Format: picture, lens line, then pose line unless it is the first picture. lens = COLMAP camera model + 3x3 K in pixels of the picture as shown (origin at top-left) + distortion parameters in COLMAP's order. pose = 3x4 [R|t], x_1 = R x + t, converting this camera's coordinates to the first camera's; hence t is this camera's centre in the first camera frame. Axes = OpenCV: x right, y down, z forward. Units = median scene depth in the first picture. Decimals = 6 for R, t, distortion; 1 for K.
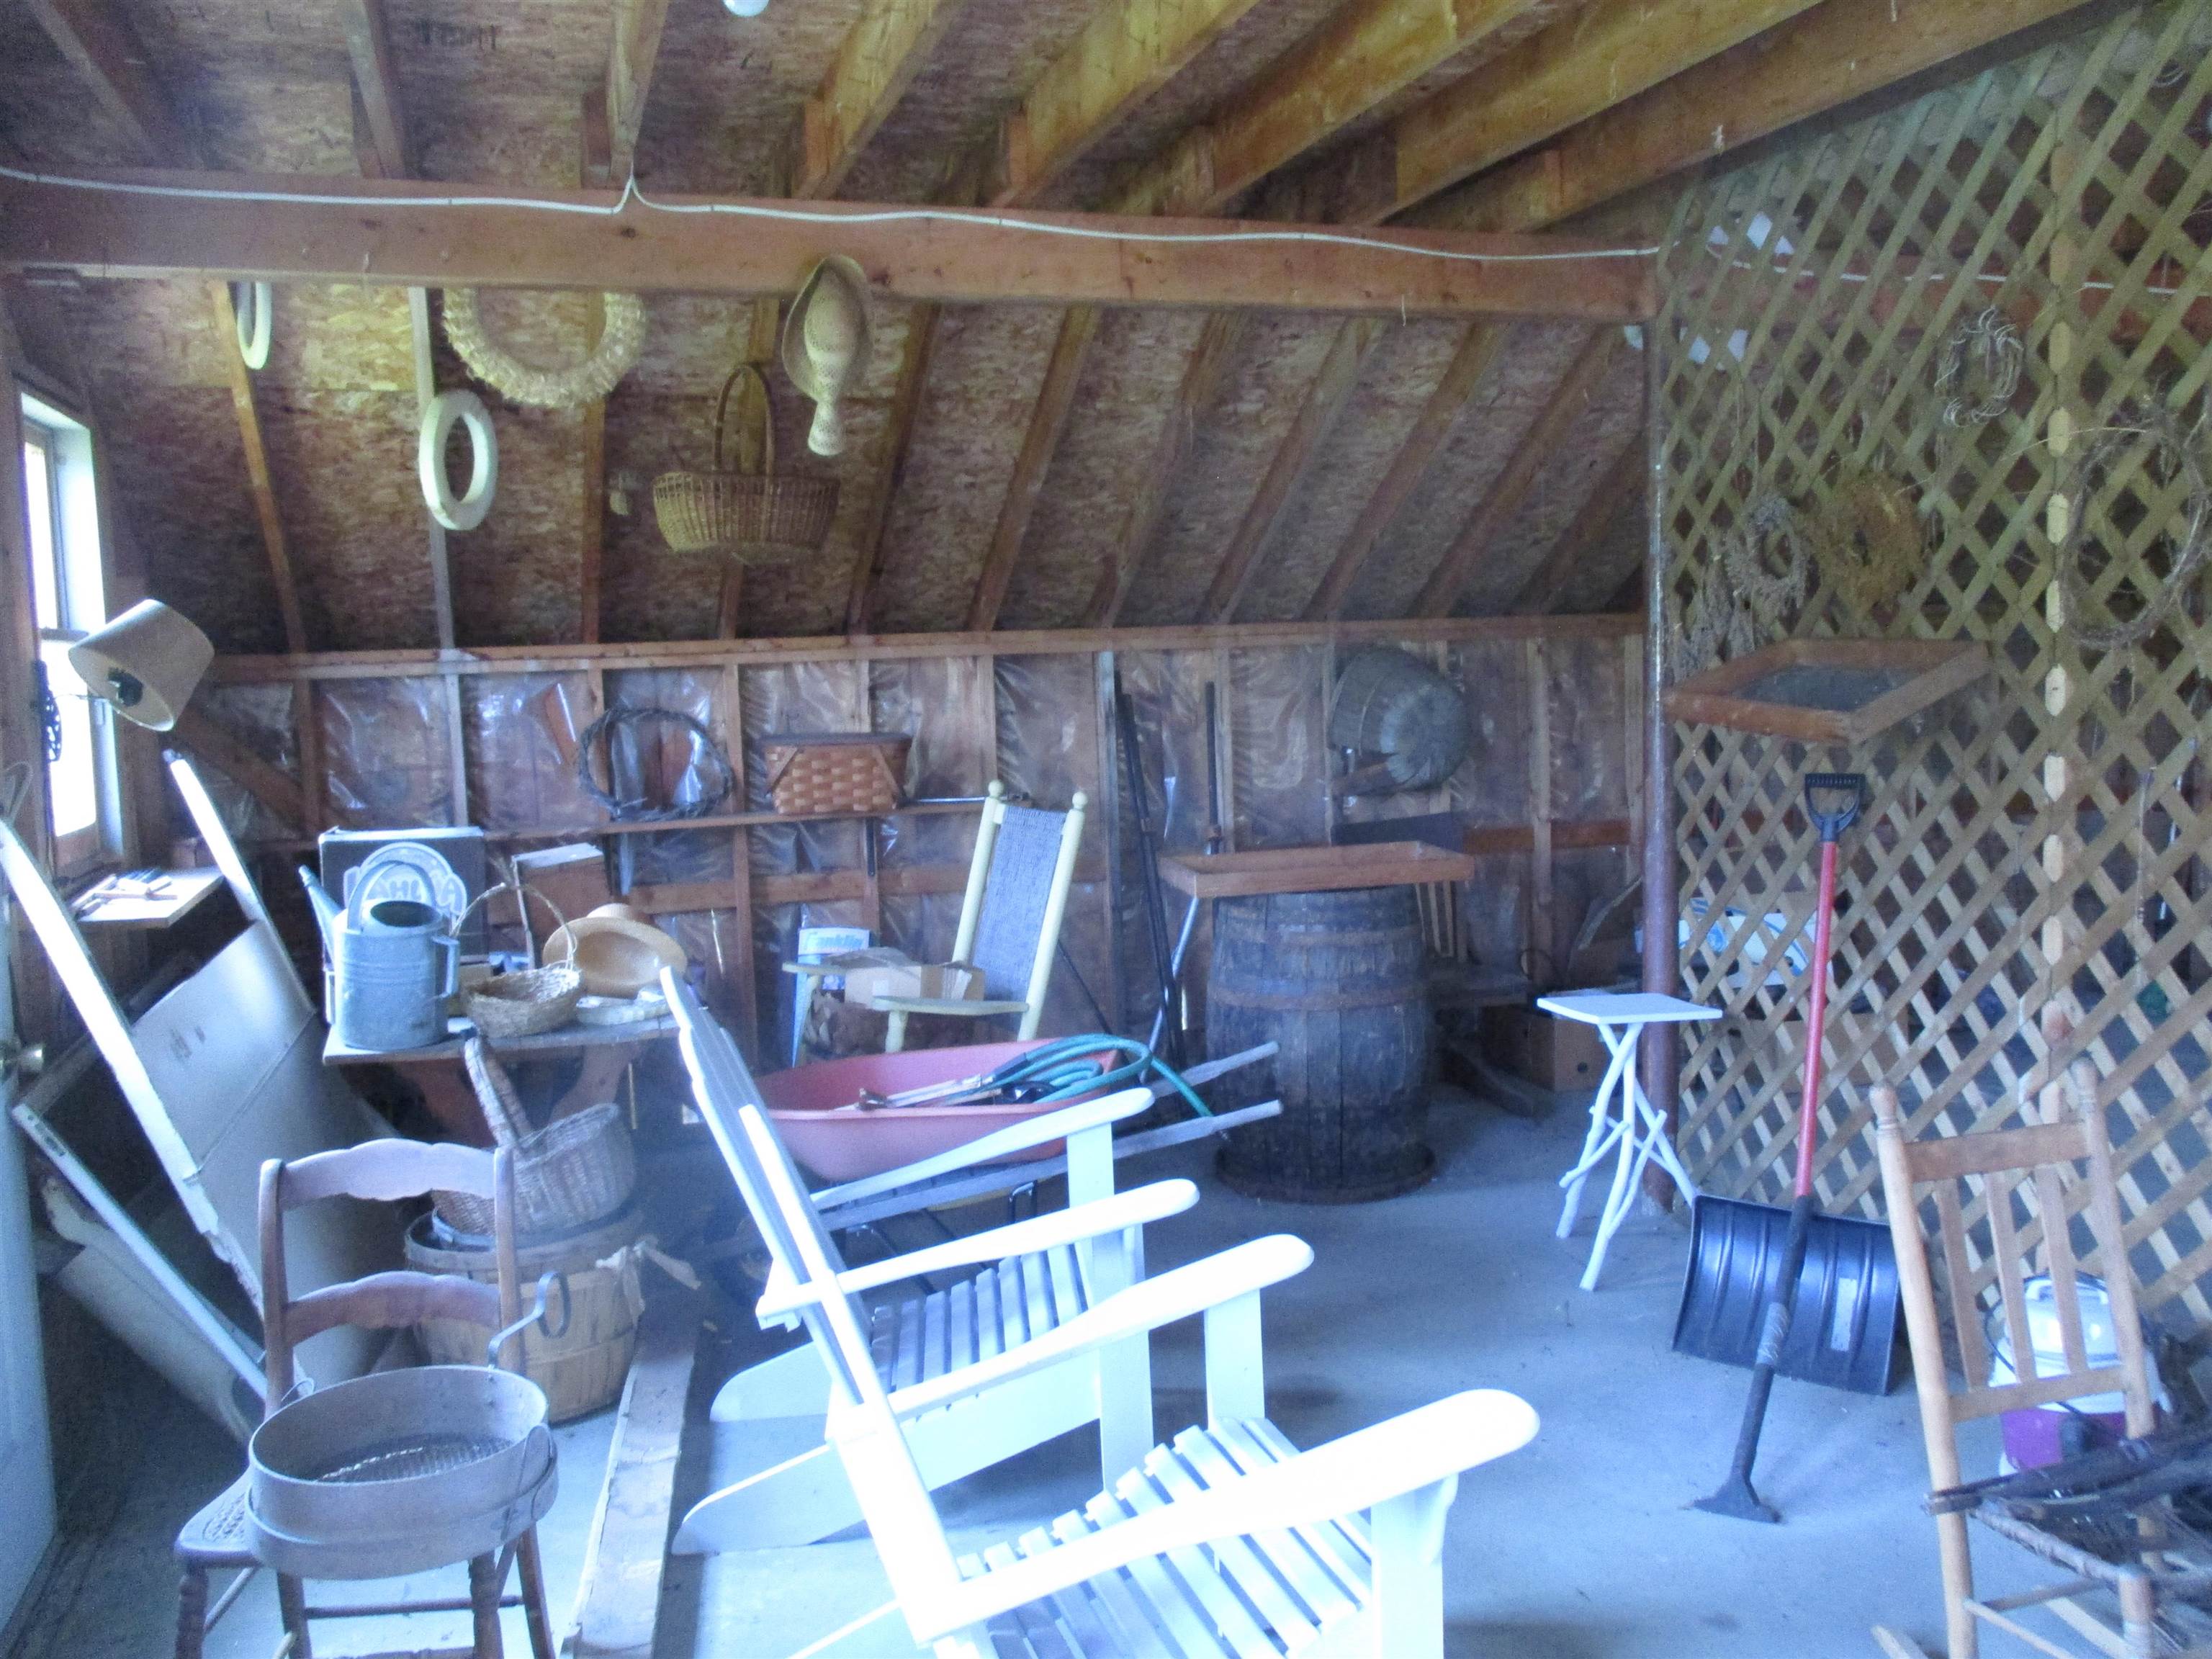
lens RADIAL K [[1860.9, 0, 1142.5], [0, 1860.9, 839.6], [0, 0, 1]] dist [-0.045838, 0.046897]
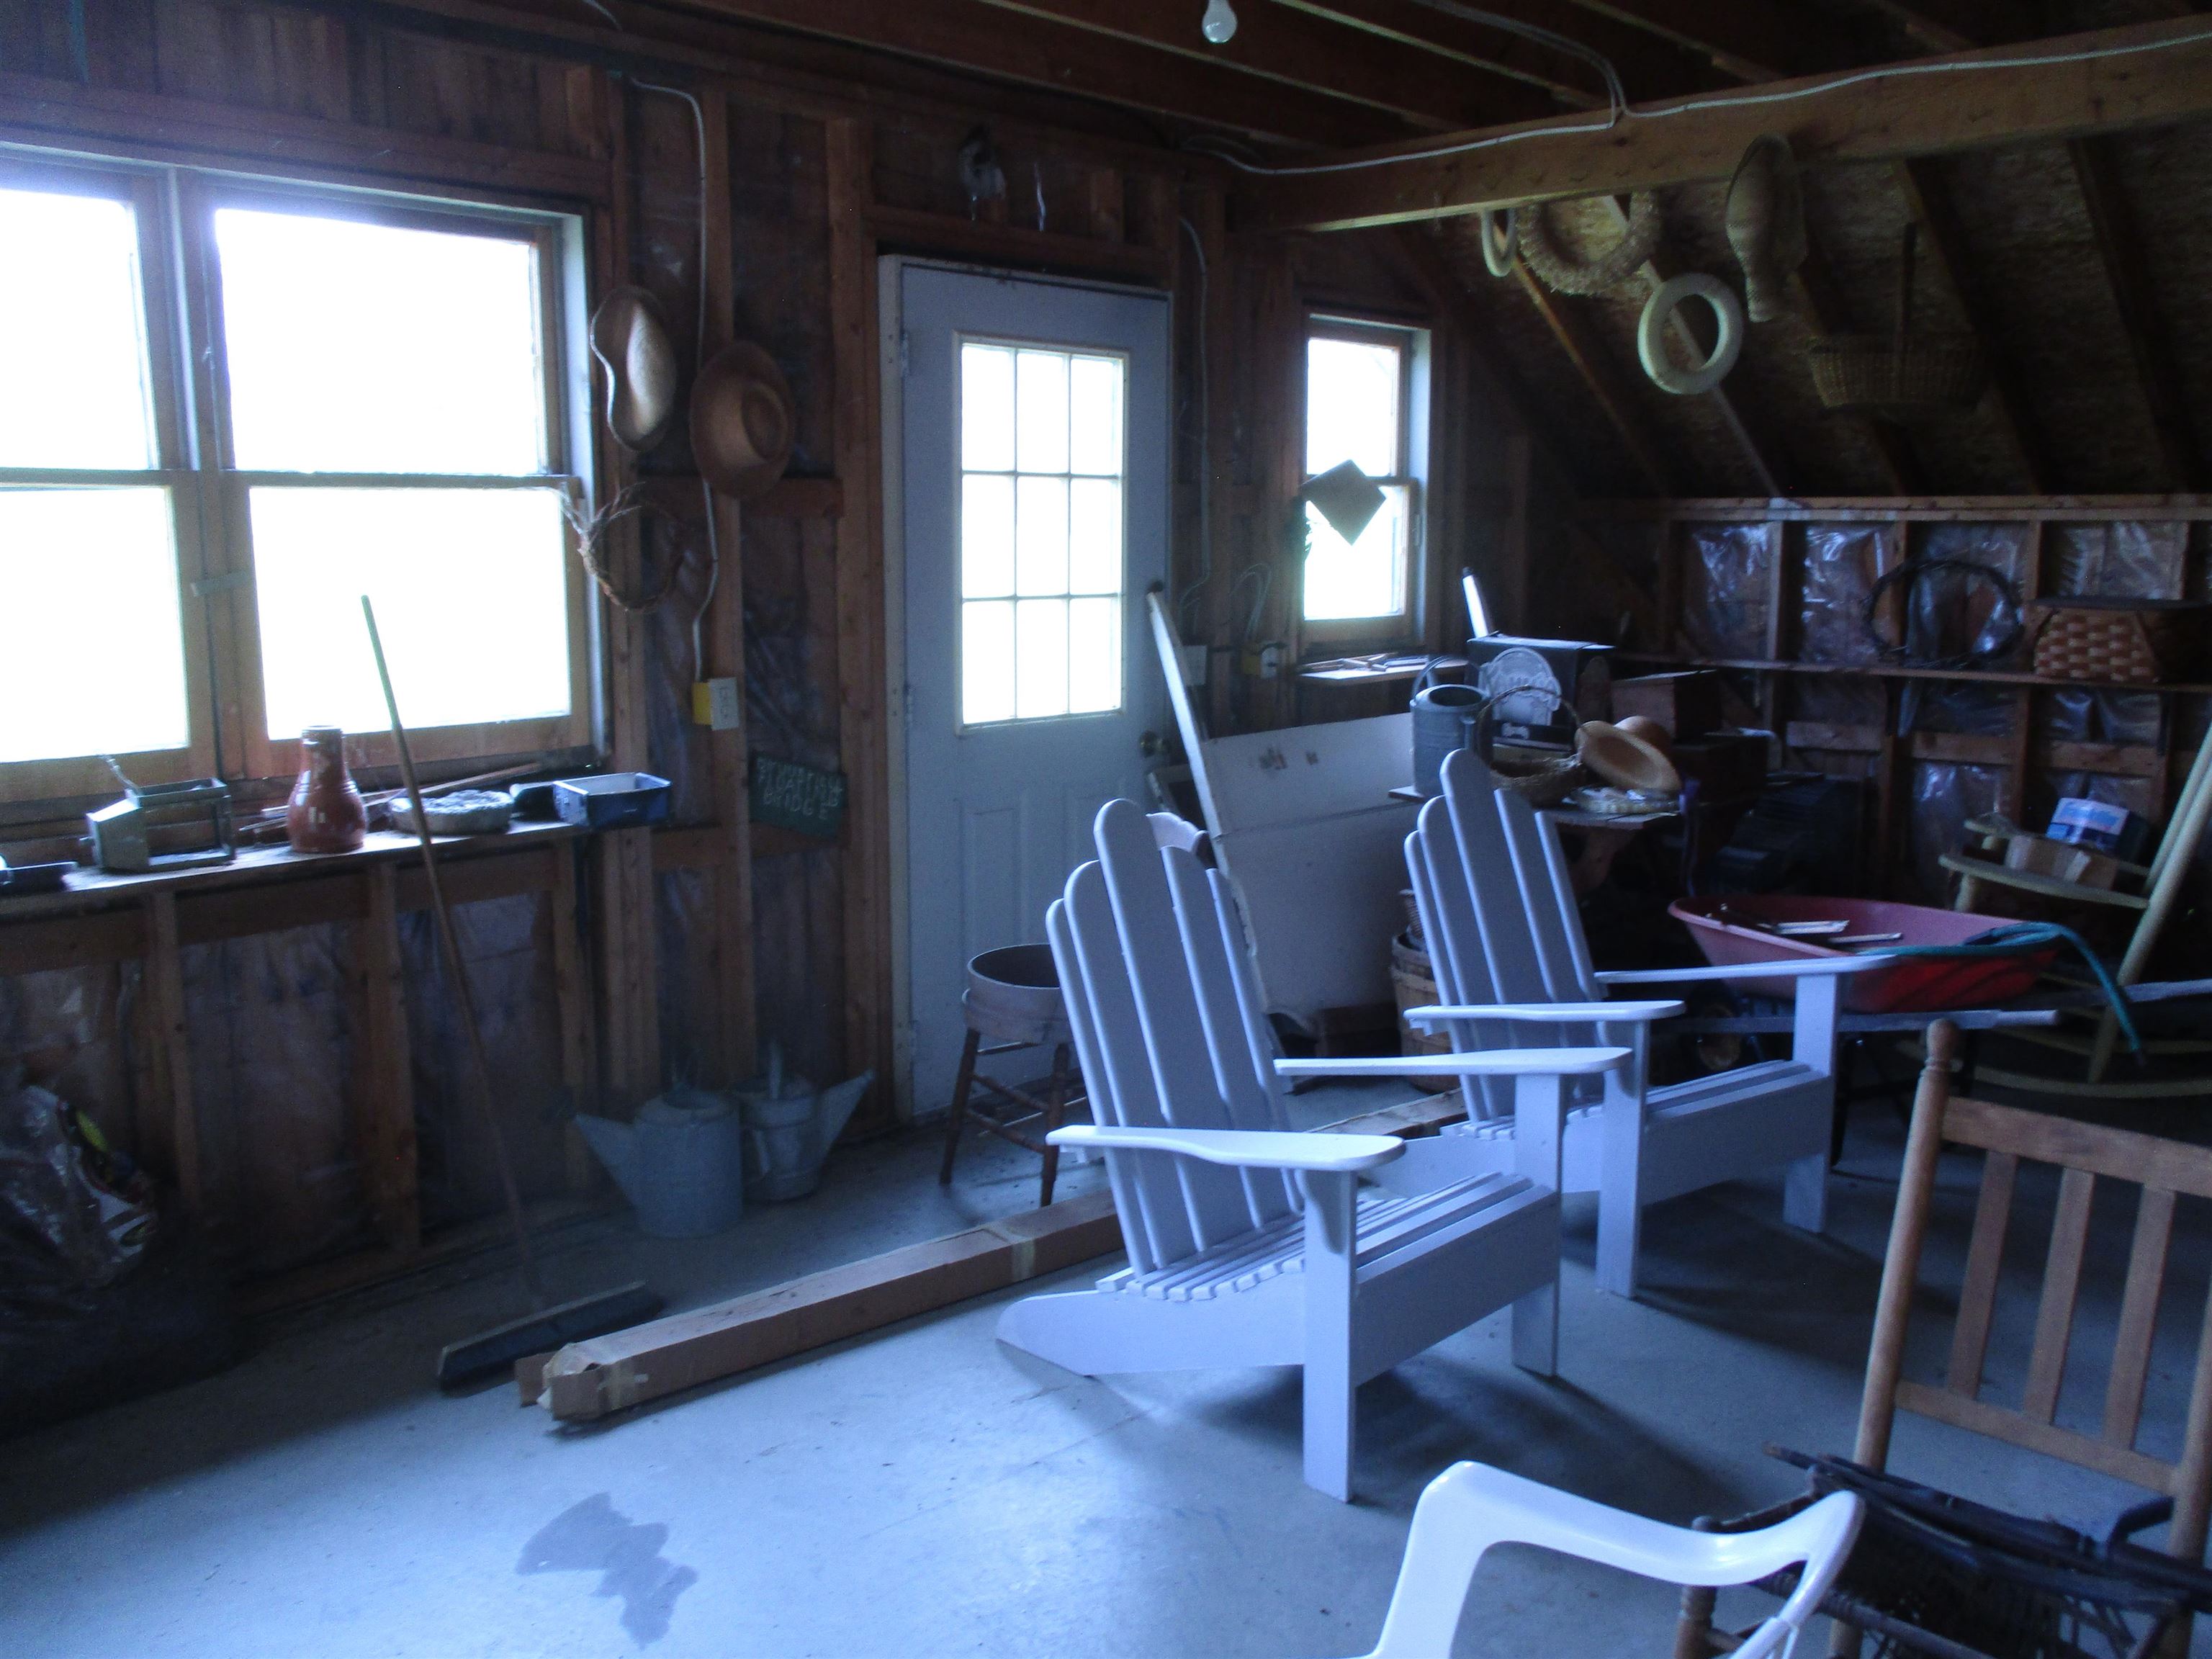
lens RADIAL K [[1860.9, 0, 1142.5], [0, 1860.9, 839.6], [0, 0, 1]] dist [-0.045838, 0.046897]
pose [[0.472501, 0.176743, -0.863426, 0.441620], [-0.107110, 0.983939, 0.142797, -0.016875], [0.874797, 0.025010, 0.483843, 0.113993]]
